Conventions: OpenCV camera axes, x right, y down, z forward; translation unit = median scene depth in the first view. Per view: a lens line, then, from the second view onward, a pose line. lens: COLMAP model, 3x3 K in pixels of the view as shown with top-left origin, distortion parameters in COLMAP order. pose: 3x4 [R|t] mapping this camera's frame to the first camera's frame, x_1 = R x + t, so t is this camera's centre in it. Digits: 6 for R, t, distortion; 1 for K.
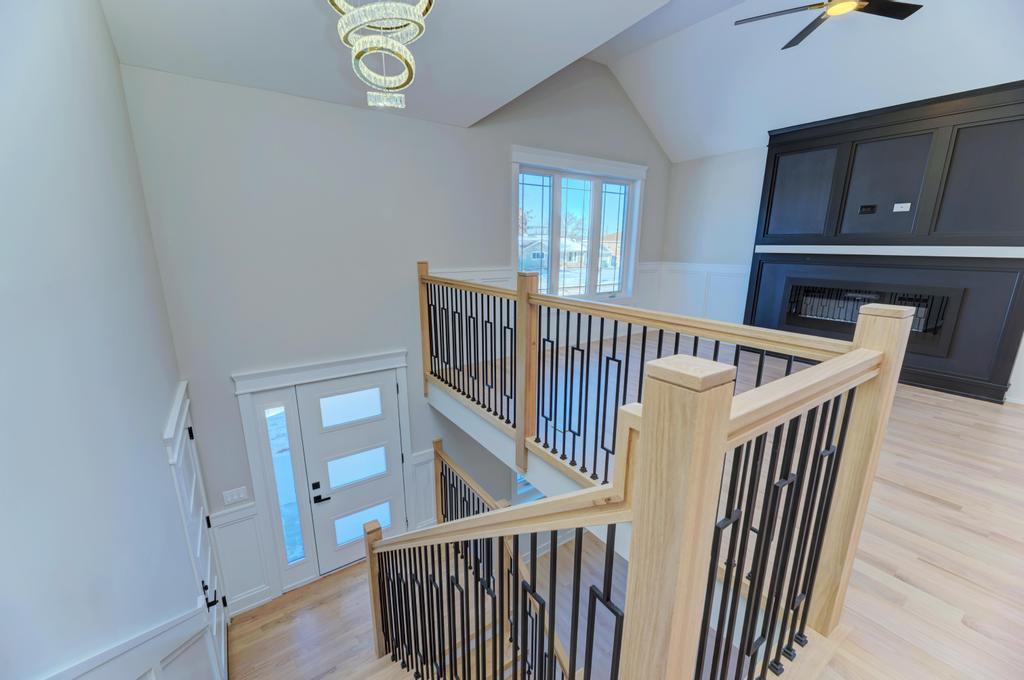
lens RADIAL K [[410.8, 0, 515.7], [0, 410.8, 347.1], [0, 0, 1]] dist [0.008184, -0.001466]
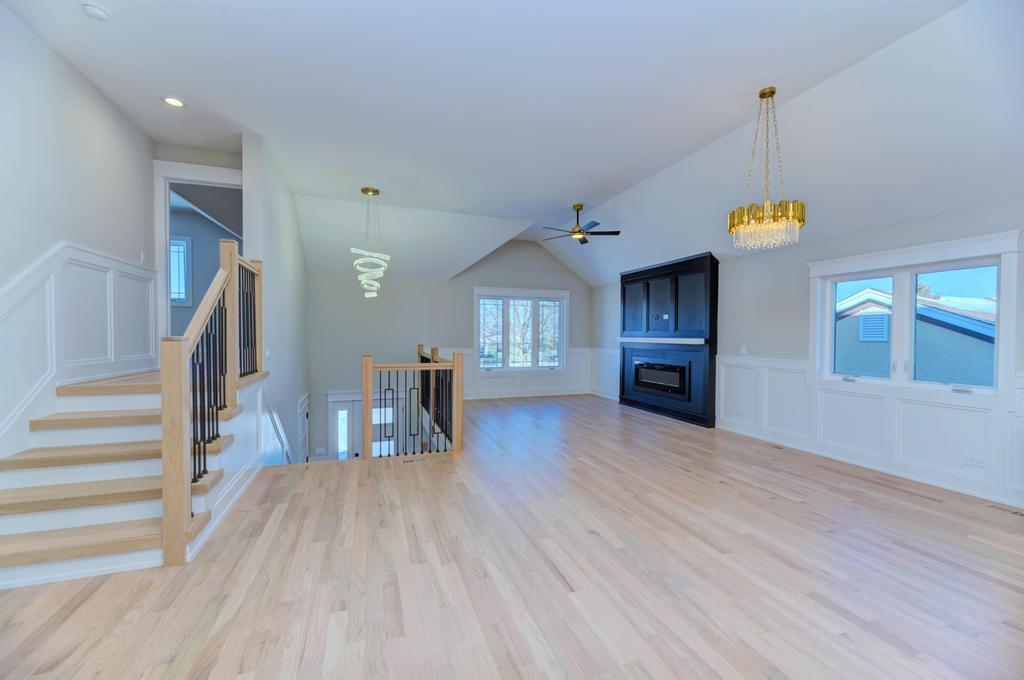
lens RADIAL K [[410.8, 0, 515.9], [0, 410.8, 340.2], [0, 0, 1]] dist [0.008184, -0.001466]
pose [[0.967327, 0.003834, -0.253502, 0.593604], [-0.062918, 0.972237, -0.225383, 0.157008], [0.245600, 0.233969, 0.940712, -0.629532]]
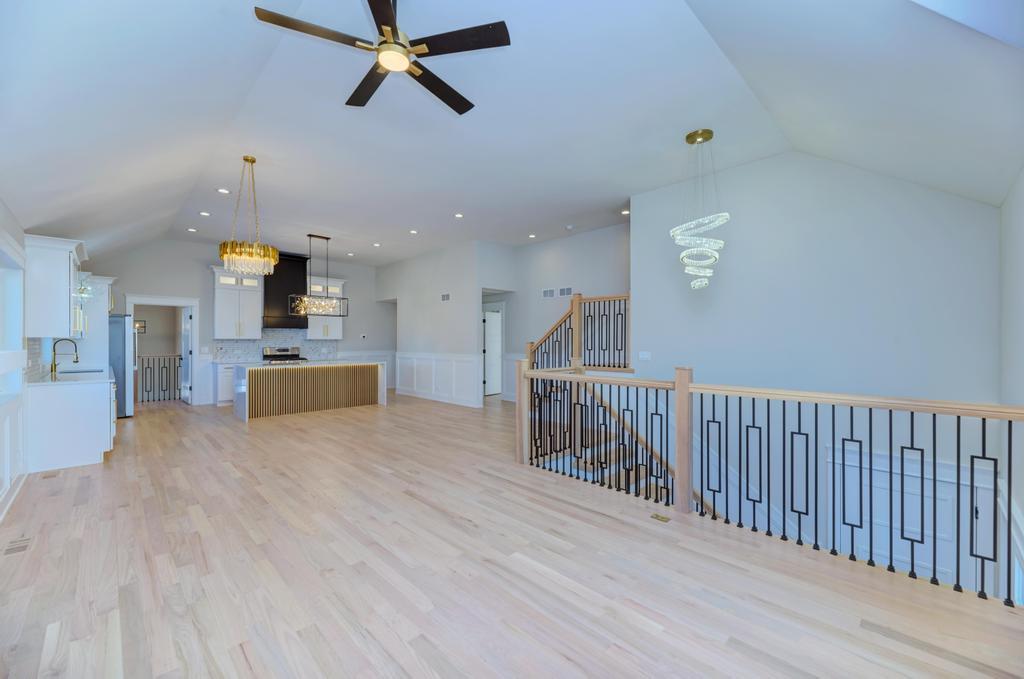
lens RADIAL K [[410.8, 0, 509.9], [0, 410.8, 343.0], [0, 0, 1]] dist [0.008184, -0.001466]
pose [[-0.986541, -0.007123, -0.163361, 0.398352], [-0.047802, 0.967970, 0.246472, -0.281656], [0.156373, 0.250964, -0.955283, 1.103661]]
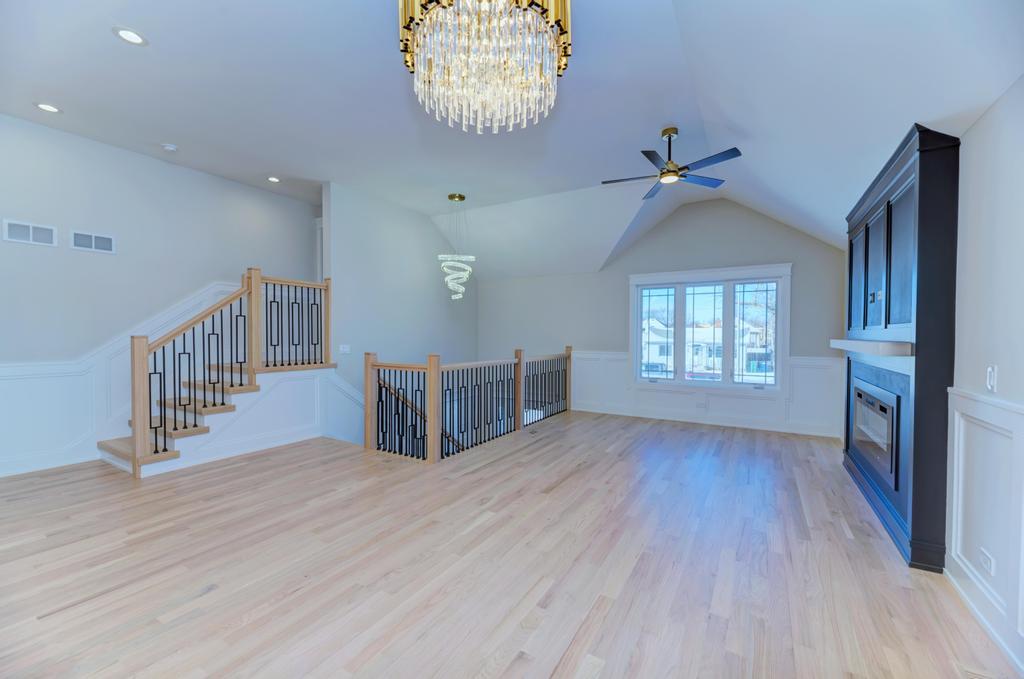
lens RADIAL K [[410.8, 0, 510.4], [0, 410.8, 342.2], [0, 0, 1]] dist [0.008184, -0.001466]
pose [[0.405778, 0.011146, -0.913903, 1.079725], [-0.224440, 0.970523, -0.087816, -0.007170], [0.885986, 0.240751, 0.396319, 0.039131]]
